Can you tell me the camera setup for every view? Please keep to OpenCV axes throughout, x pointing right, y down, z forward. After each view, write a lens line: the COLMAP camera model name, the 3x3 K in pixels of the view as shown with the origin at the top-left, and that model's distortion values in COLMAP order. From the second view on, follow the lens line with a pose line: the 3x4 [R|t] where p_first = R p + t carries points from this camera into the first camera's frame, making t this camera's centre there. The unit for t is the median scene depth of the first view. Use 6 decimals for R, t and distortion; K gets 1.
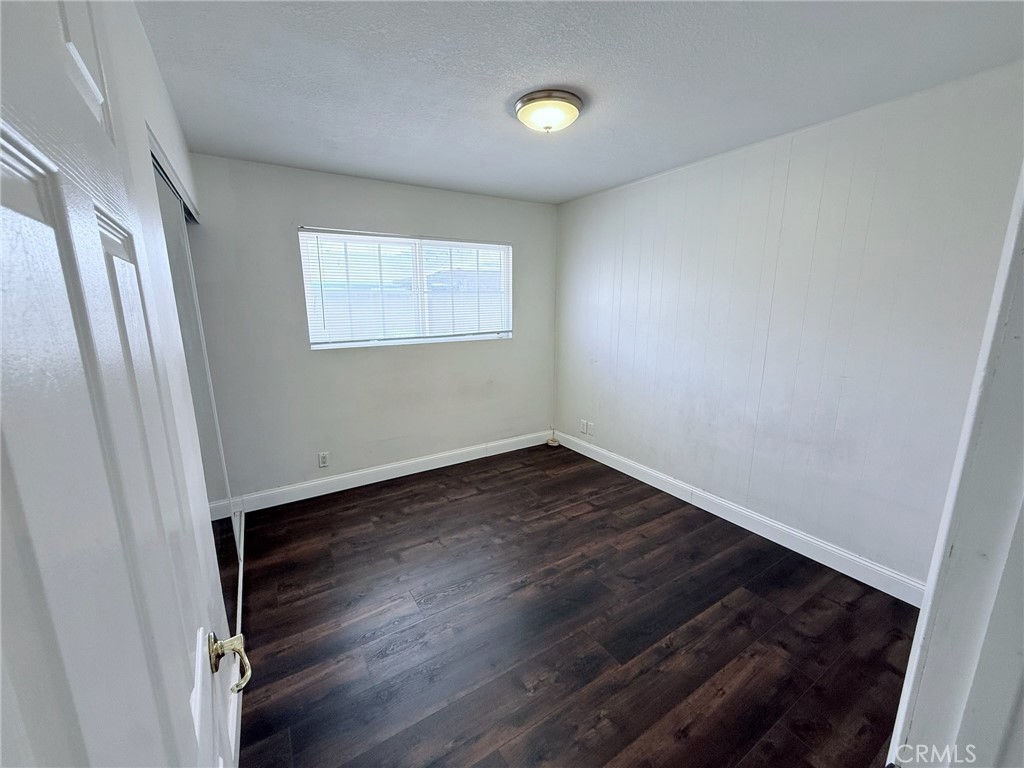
lens RADIAL K [[408.5, 0, 509.2], [0, 408.5, 383.4], [0, 0, 1]] dist [-0.000202, -0.000272]
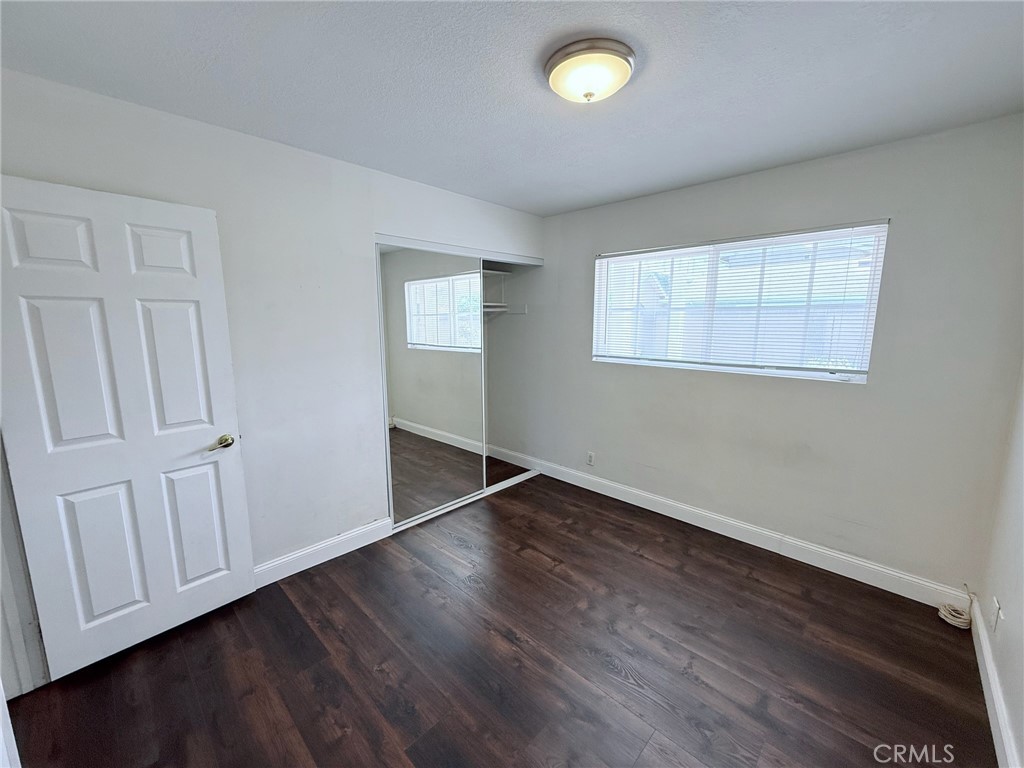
lens RADIAL K [[374.0, 0, 460.7], [0, 374.0, 380.9], [0, 0, 1]] dist [0.001006, 0.000050]
pose [[0.241358, 0.165238, -0.956265, 0.443429], [-0.195918, 0.973403, 0.118751, -0.080407], [0.950454, 0.158688, 0.267312, 0.379527]]
